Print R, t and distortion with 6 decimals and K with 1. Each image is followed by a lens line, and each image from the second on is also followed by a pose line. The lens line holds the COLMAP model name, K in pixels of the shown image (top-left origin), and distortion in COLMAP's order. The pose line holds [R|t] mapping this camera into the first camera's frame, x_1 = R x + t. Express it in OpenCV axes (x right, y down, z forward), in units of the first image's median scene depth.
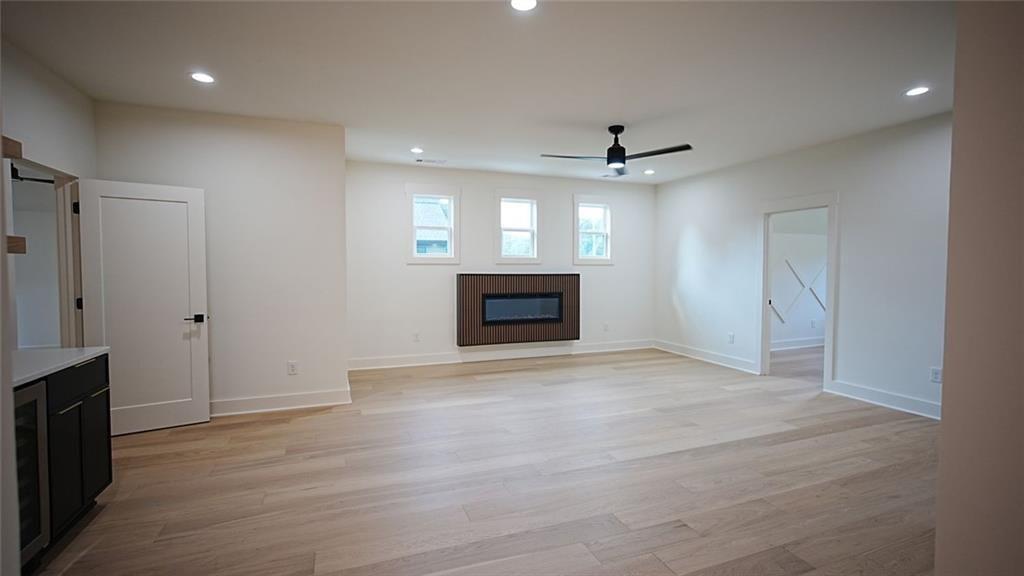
lens RADIAL K [[468.0, 0, 513.4], [0, 468.0, 290.6], [0, 0, 1]] dist [-0.001821, 0.001531]
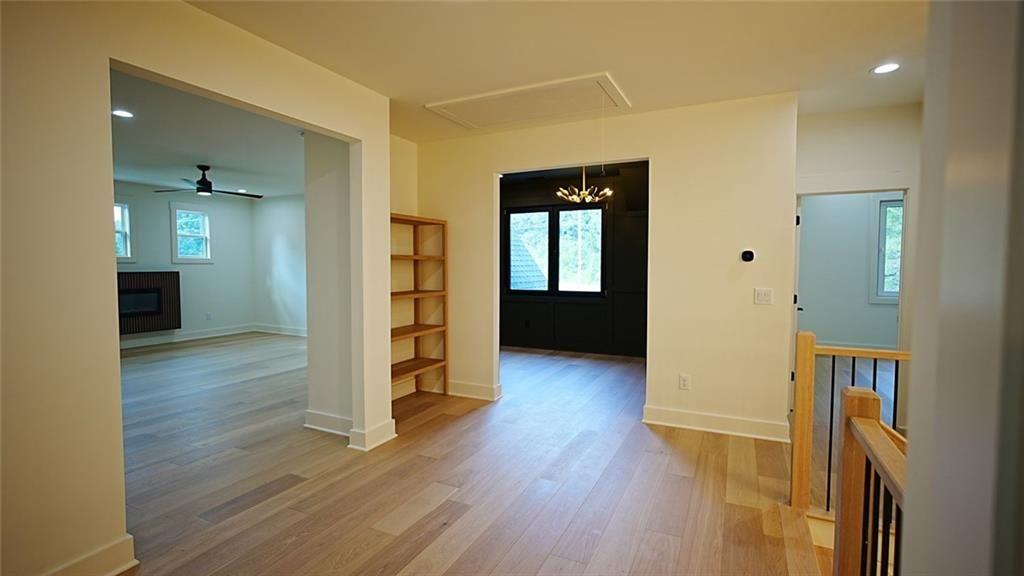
lens RADIAL K [[468.0, 0, 513.3], [0, 468.0, 290.8], [0, 0, 1]] dist [-0.001821, 0.001531]
pose [[0.742351, -0.033616, 0.669167, -0.020429], [0.011253, 0.999225, 0.037713, -0.023061], [-0.669917, -0.020466, 0.742154, -0.412059]]
